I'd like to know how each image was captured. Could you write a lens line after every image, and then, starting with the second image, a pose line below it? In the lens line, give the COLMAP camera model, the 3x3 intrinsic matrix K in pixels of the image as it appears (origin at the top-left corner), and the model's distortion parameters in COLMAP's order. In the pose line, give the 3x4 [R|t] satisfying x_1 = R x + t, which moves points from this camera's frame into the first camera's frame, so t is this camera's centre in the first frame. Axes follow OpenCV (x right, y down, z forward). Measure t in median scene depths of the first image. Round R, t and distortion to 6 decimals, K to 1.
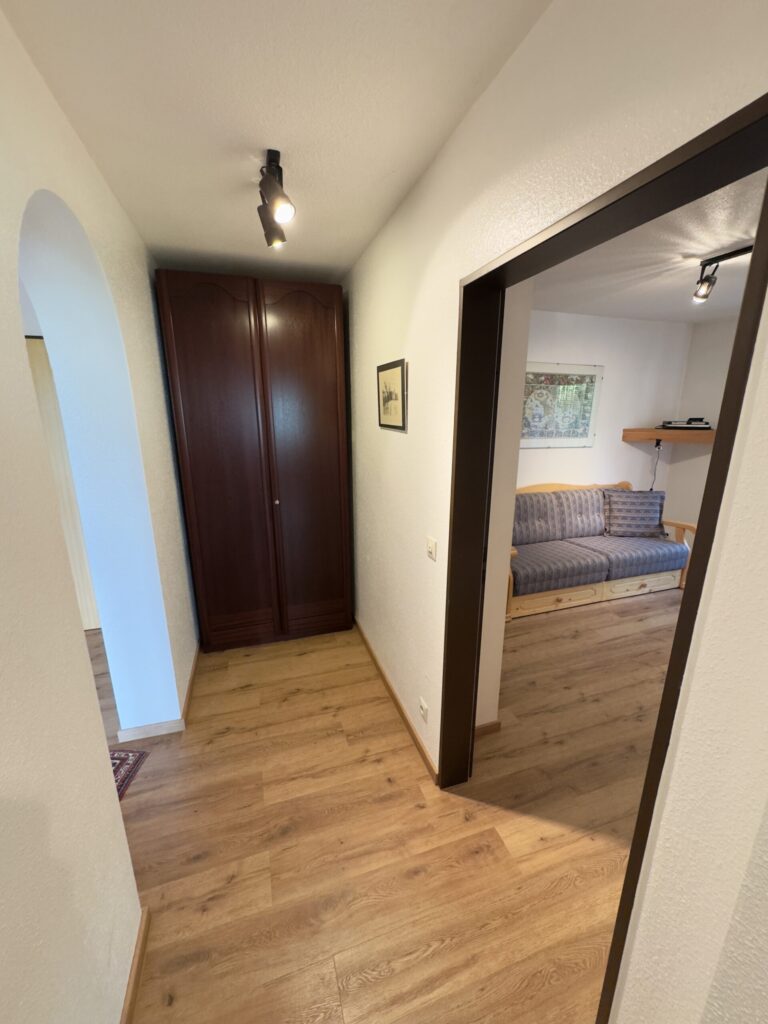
lens RADIAL K [[407.3, 0, 387.6], [0, 407.3, 512.1], [0, 0, 1]] dist [-0.000844, -0.000012]
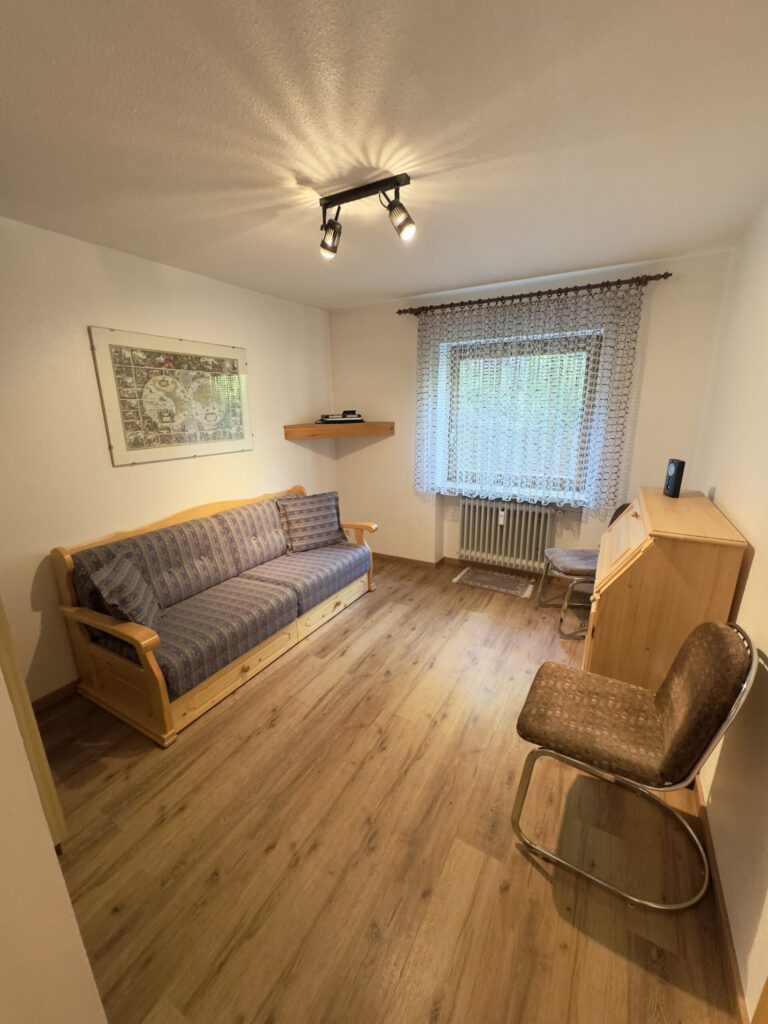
lens RADIAL K [[407.3, 0, 387.6], [0, 407.3, 512.1], [0, 0, 1]] dist [-0.000844, -0.000012]
pose [[0.740576, -0.185404, 0.645889, 0.168180], [0.180734, 0.980722, 0.074290, -0.054441], [-0.647212, 0.061717, 0.759808, 0.237806]]
